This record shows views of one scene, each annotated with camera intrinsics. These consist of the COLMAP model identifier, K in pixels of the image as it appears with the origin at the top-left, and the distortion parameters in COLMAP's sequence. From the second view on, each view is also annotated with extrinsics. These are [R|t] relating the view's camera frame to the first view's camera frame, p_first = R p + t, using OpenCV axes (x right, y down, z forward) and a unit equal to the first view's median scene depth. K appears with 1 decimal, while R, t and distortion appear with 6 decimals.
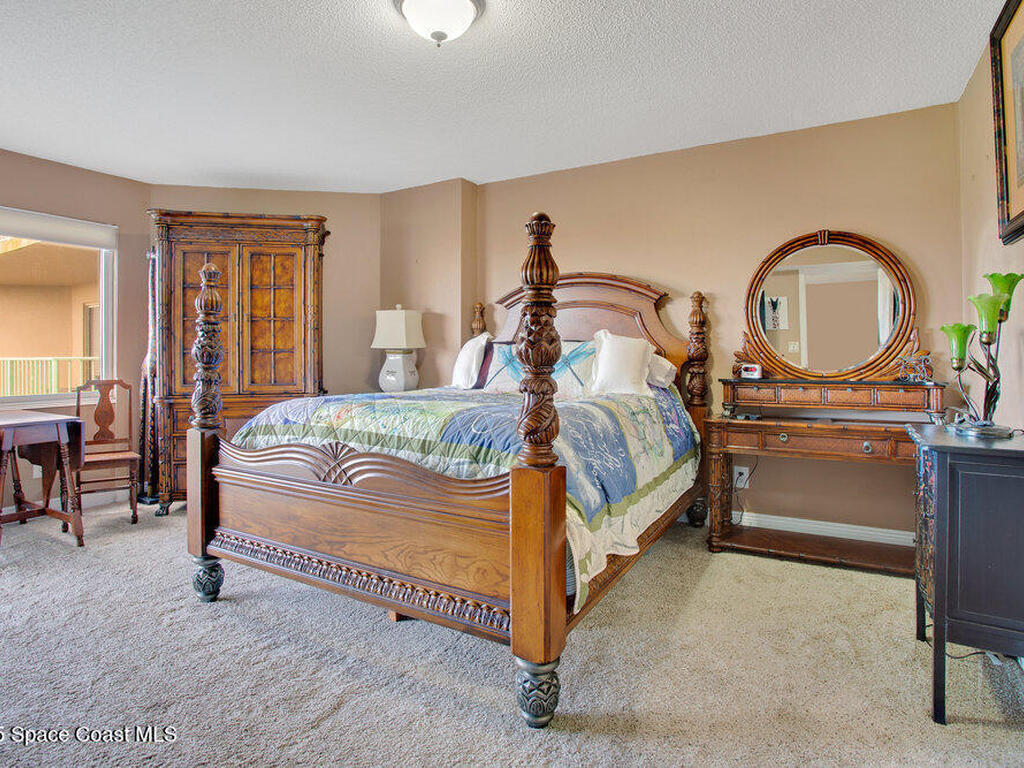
lens RADIAL K [[568.0, 0, 512.3], [0, 568.0, 356.0], [0, 0, 1]] dist [-0.030563, 0.002368]
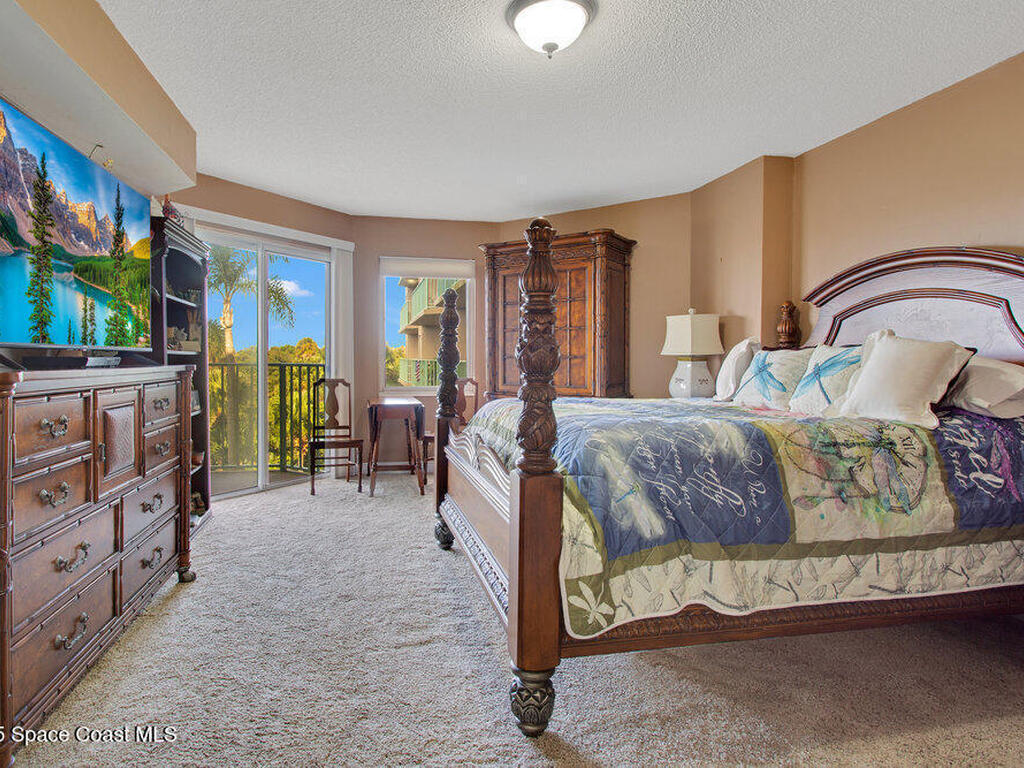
lens RADIAL K [[596.7, 0, 511.2], [0, 596.7, 377.1], [0, 0, 1]] dist [-0.000428, 0.001514]
pose [[0.662982, 0.031295, -0.747981, 0.411042], [-0.014825, 0.999479, 0.028678, -0.001579], [0.748488, -0.007924, 0.663101, 0.142559]]
